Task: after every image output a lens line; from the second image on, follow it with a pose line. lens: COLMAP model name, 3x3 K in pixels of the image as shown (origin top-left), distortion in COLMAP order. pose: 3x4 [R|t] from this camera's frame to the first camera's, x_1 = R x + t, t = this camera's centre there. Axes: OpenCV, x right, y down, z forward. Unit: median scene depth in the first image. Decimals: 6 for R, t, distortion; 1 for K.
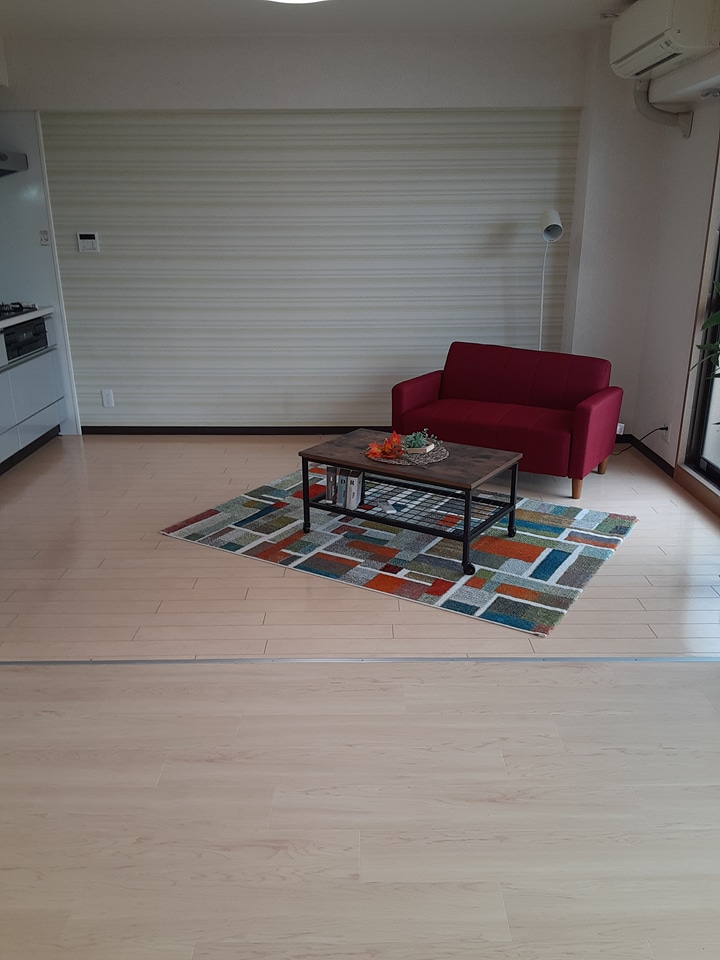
lens RADIAL K [[782.9, 0, 360.0], [0, 782.9, 480.0], [0, 0, 1]] dist [0.170259, -0.240786]
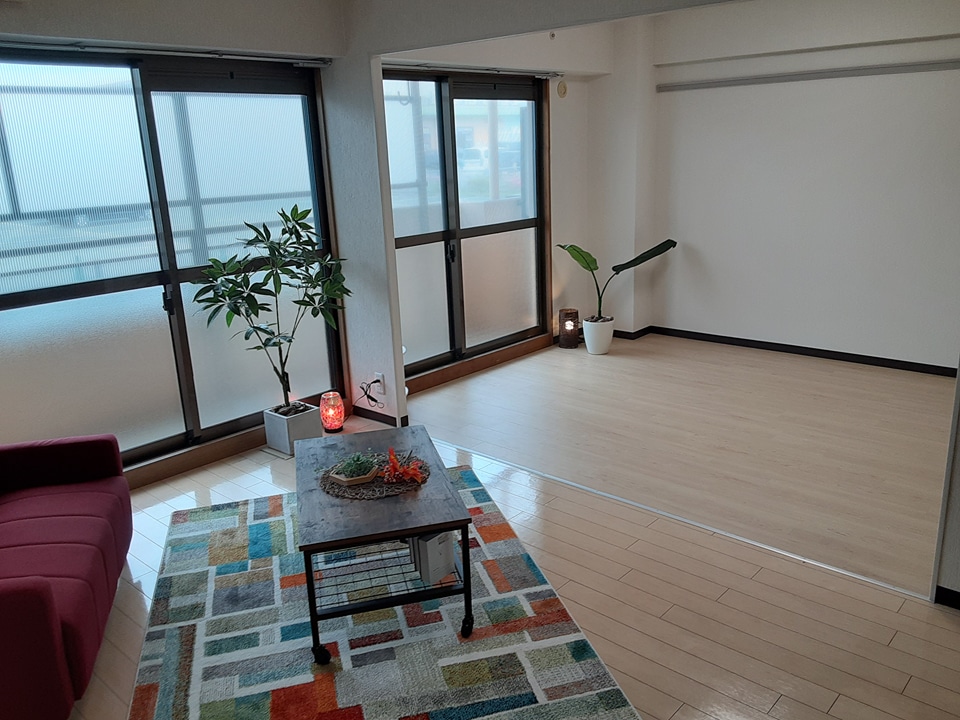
lens RADIAL K [[782.9, 0, 480.0], [0, 782.9, 360.0], [0, 0, 1]] dist [0.170259, -0.240786]
pose [[-0.742274, -0.150711, 0.652929, -0.500836], [0.249150, 0.842452, 0.477701, -0.469319], [-0.622056, 0.517262, -0.587781, 1.304306]]
